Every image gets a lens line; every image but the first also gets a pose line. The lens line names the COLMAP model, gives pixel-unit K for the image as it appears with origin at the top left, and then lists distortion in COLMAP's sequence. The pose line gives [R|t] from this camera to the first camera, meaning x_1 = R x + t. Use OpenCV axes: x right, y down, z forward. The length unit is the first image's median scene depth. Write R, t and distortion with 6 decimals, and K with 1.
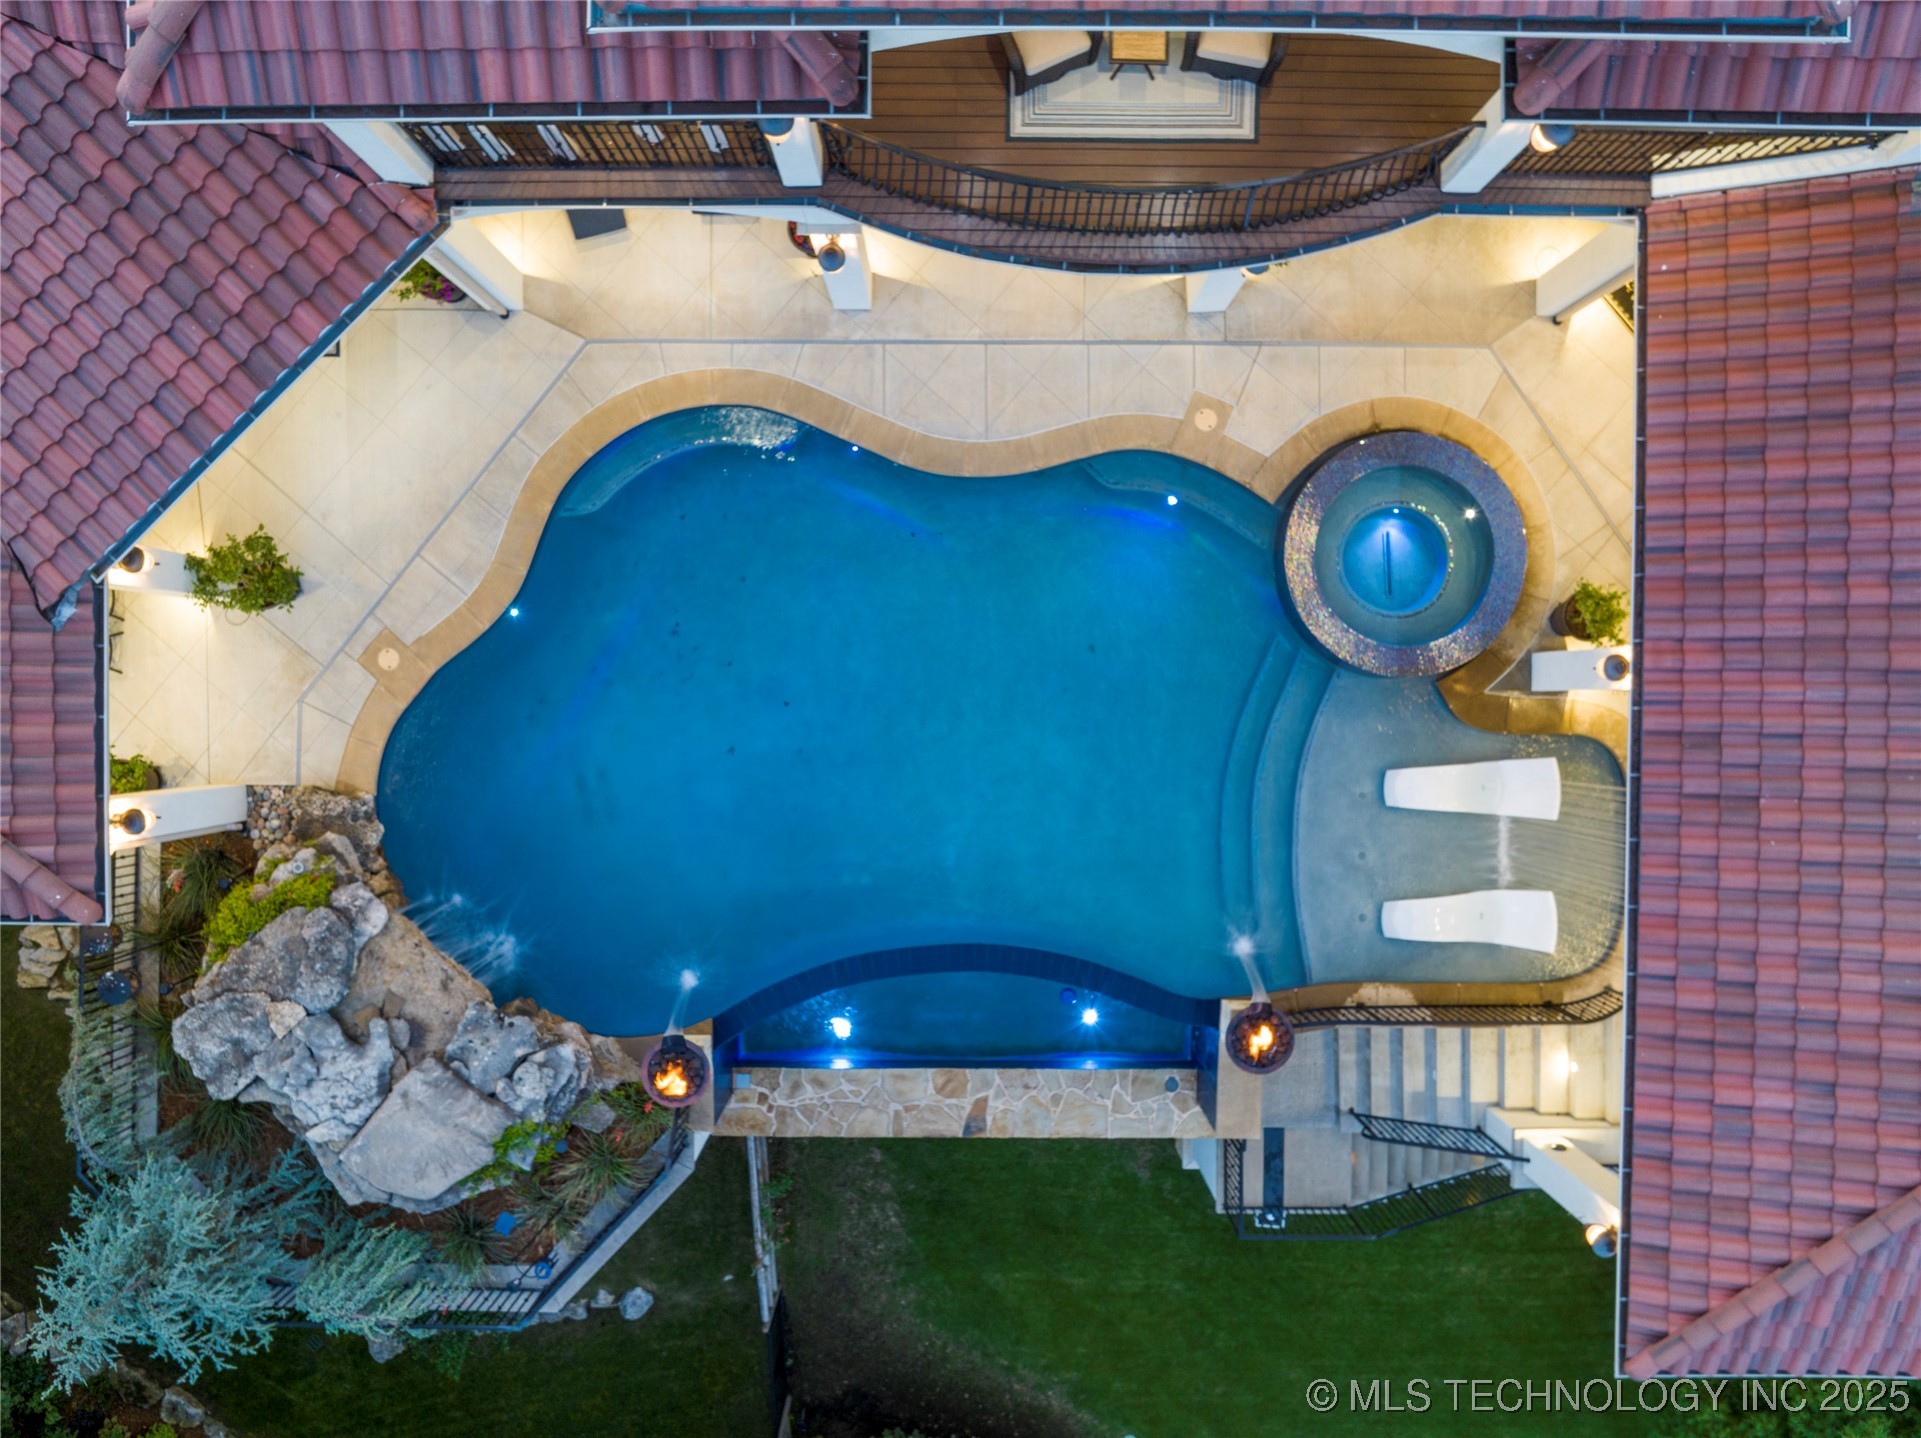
lens RADIAL K [[1359.8, 0, 960.5], [0, 1359.8, 719.0], [0, 0, 1]] dist [-0.037619, -0.002934]
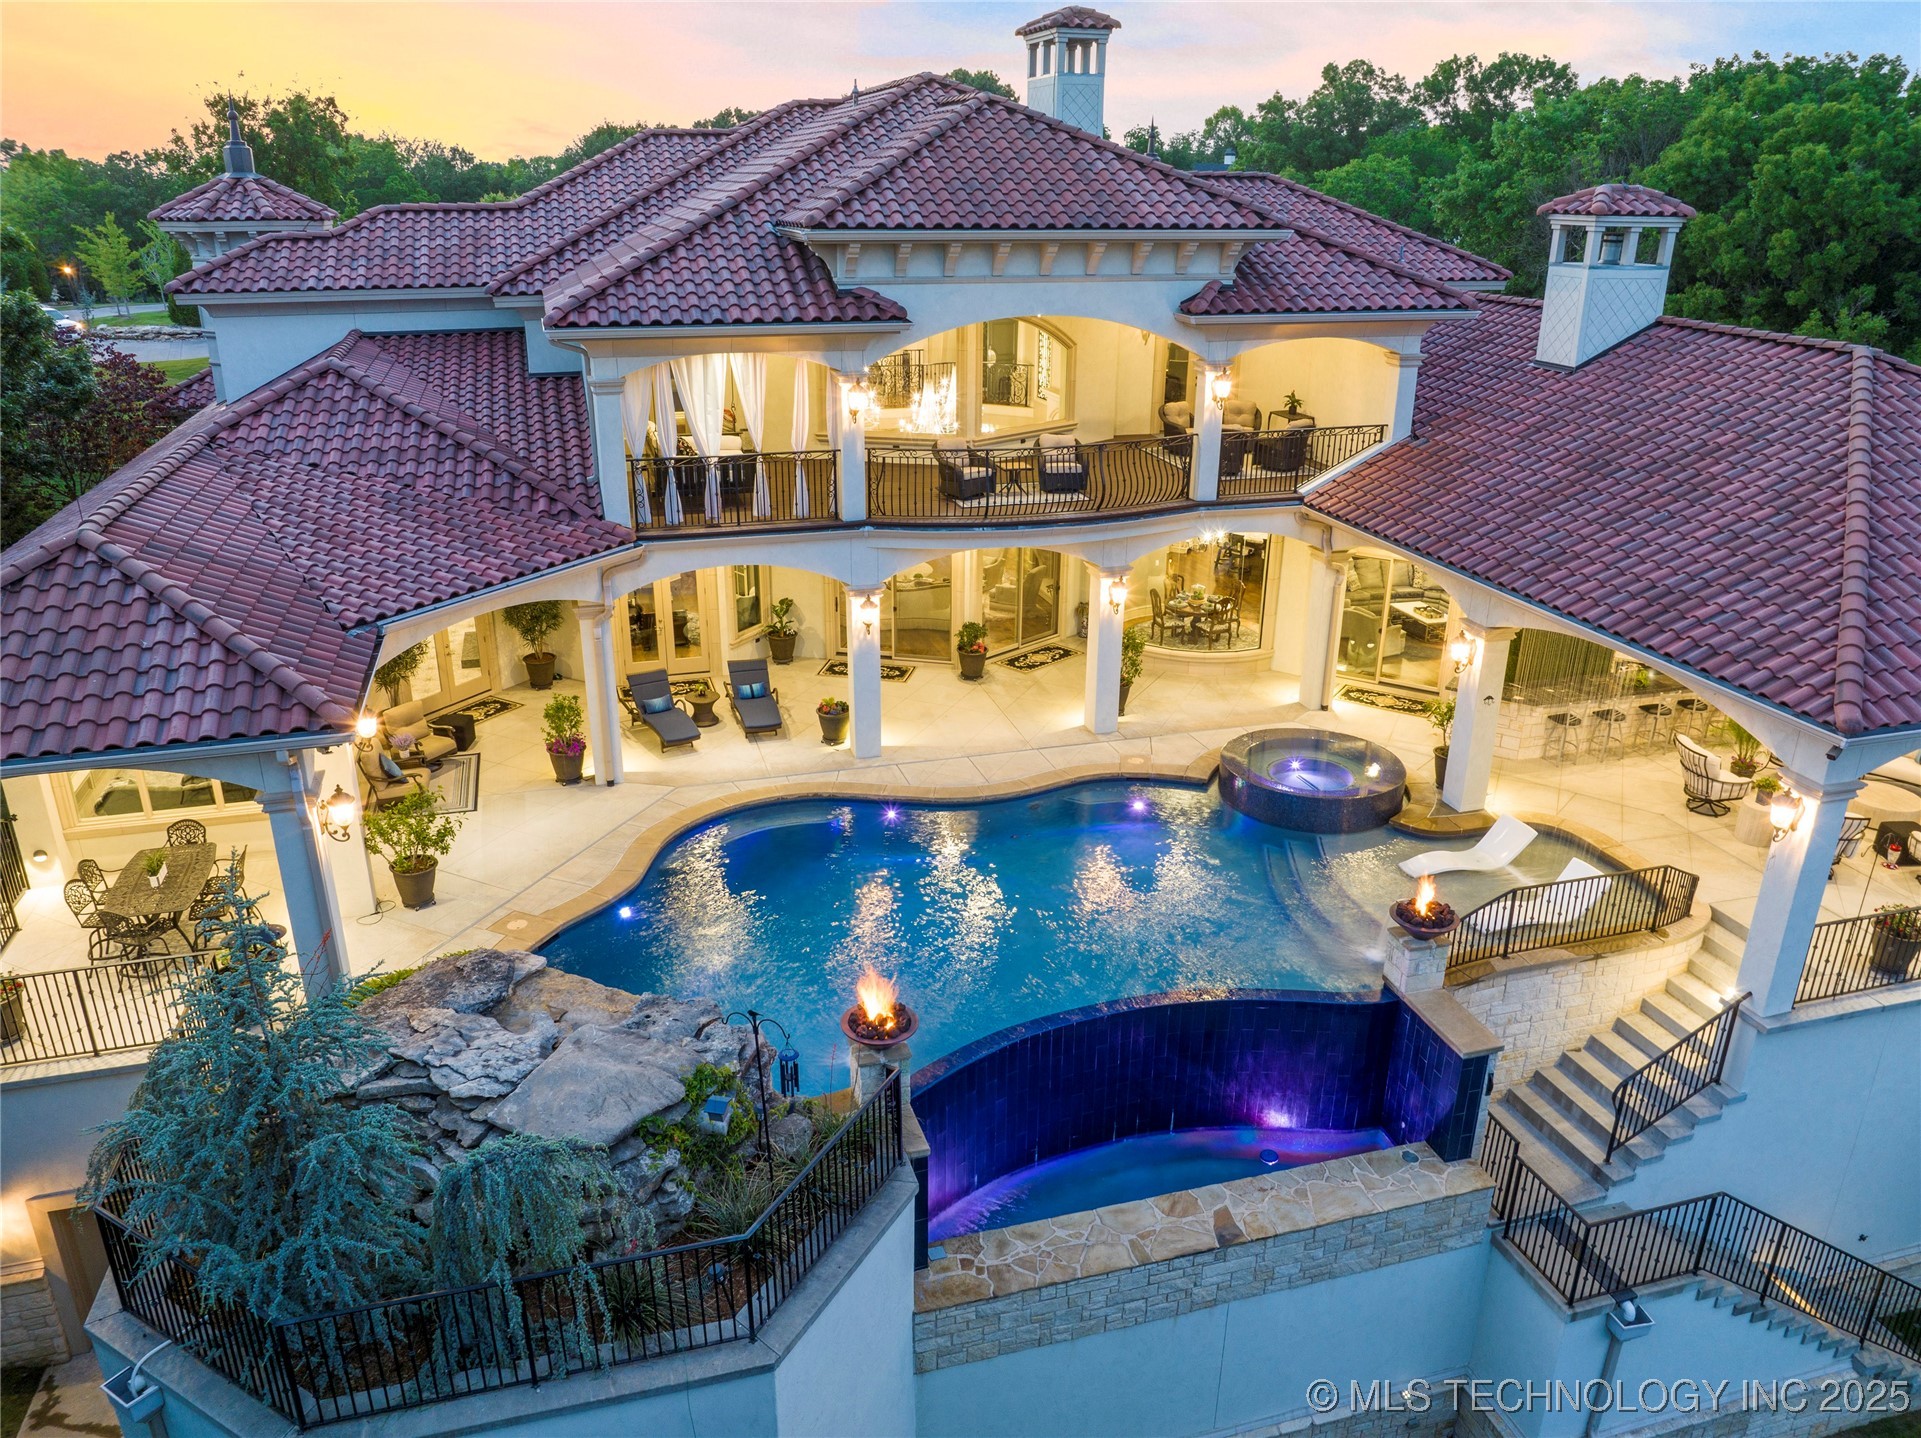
lens RADIAL K [[1359.8, 0, 960.5], [0, 1359.8, 719.0], [0, 0, 1]] dist [-0.037619, -0.002934]
pose [[0.957219, -0.094906, 0.273359, -0.368007], [0.289339, 0.326615, -0.899781, 0.970584], [-0.003888, 0.940381, 0.340102, 0.486893]]
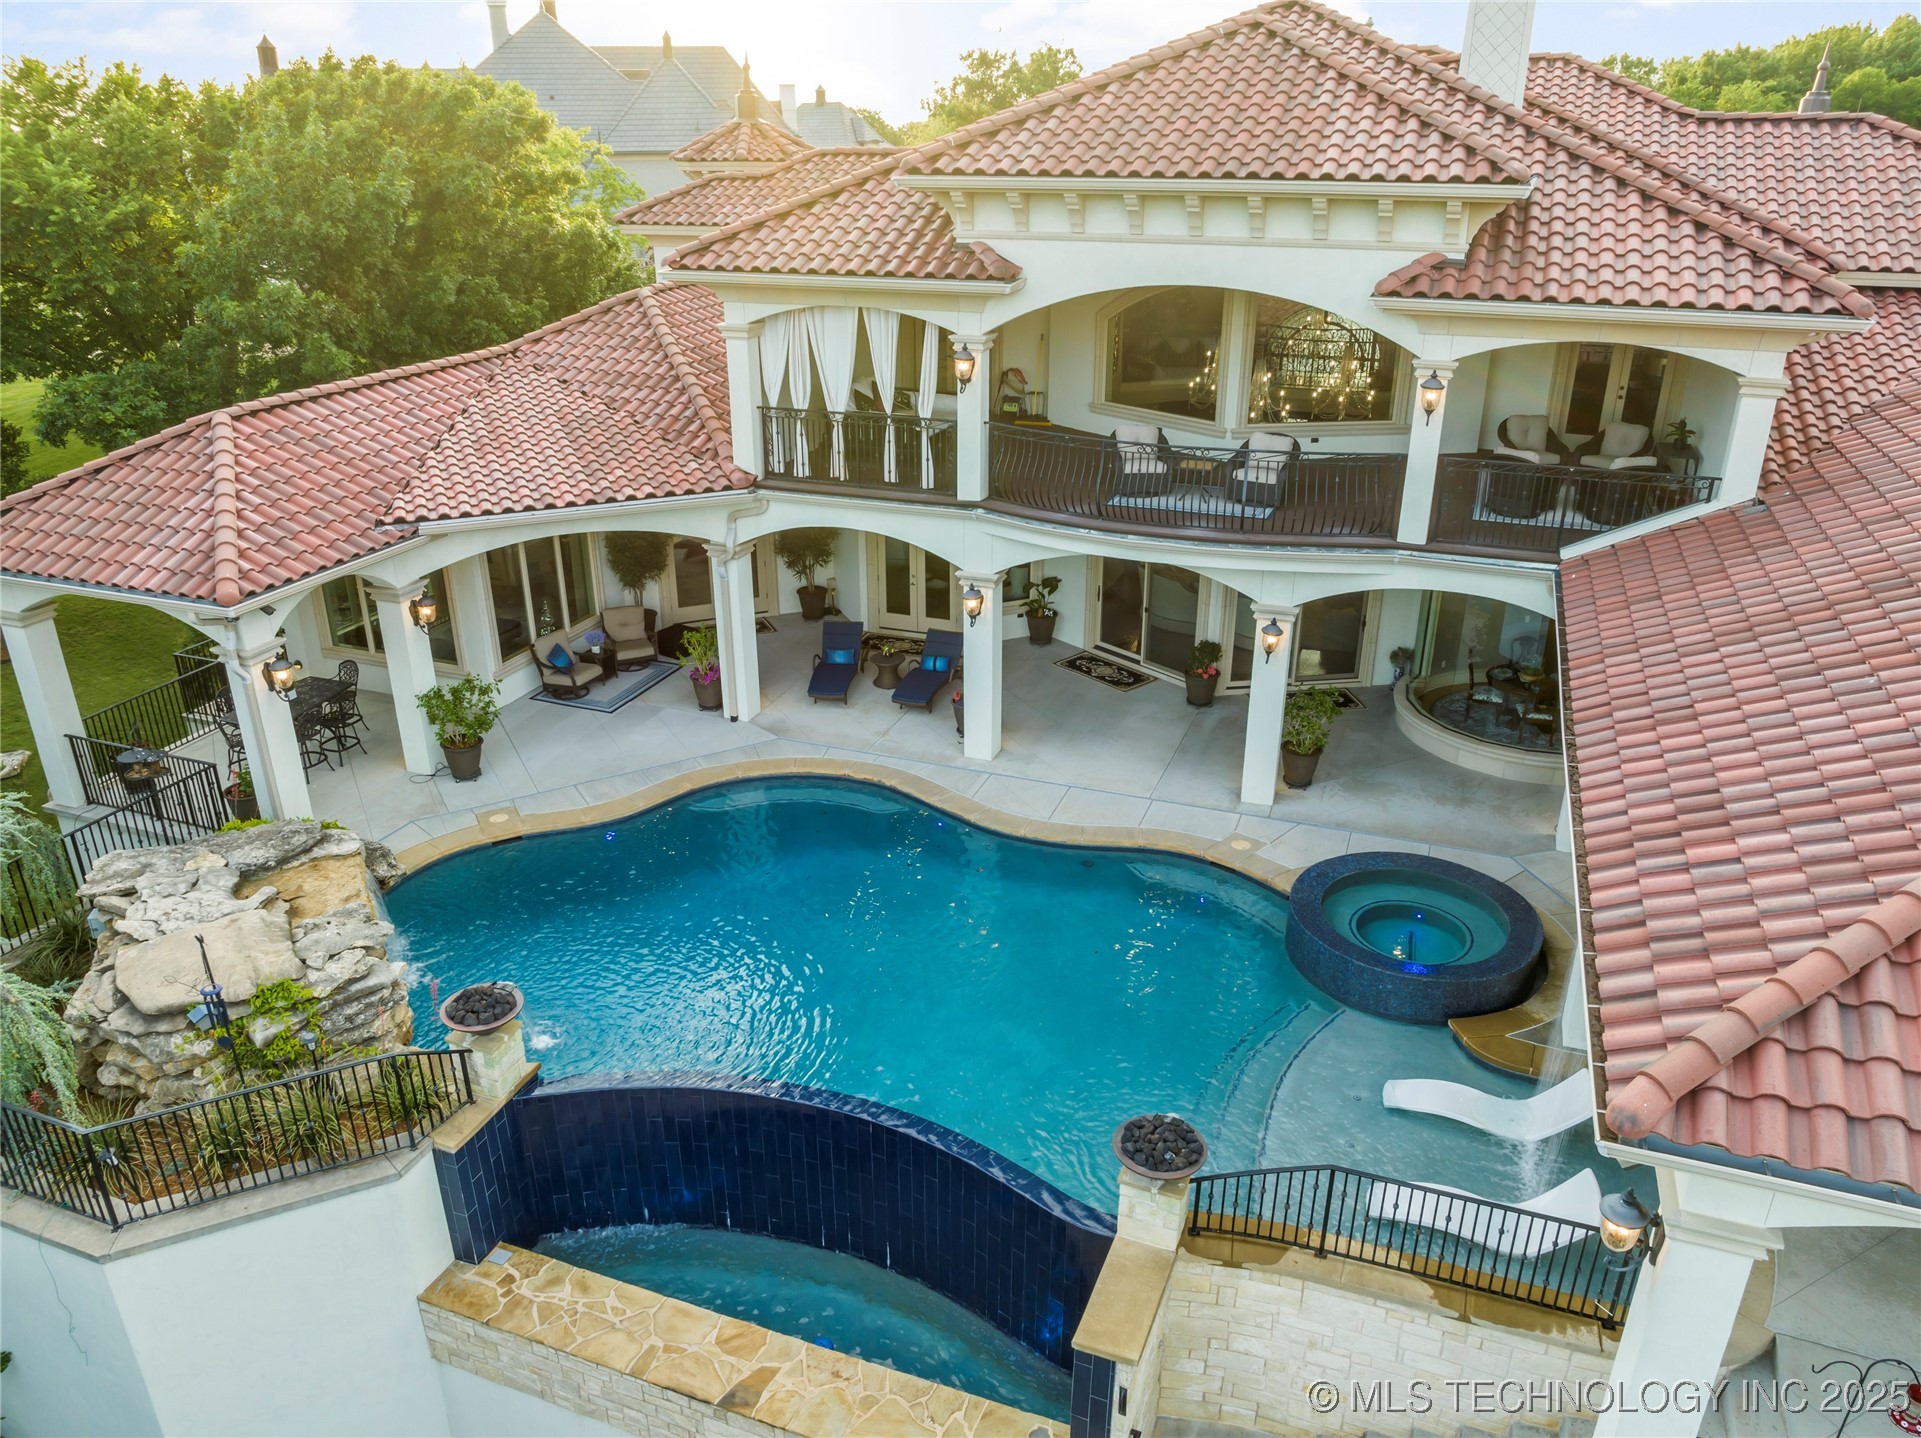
lens RADIAL K [[1359.8, 0, 960.5], [0, 1359.8, 719.0], [0, 0, 1]] dist [-0.037619, -0.002934]
pose [[0.939270, 0.139259, -0.313654, 0.305354], [-0.342972, 0.349193, -0.872029, 0.806407], [-0.011912, 0.926645, 0.375749, 0.483059]]
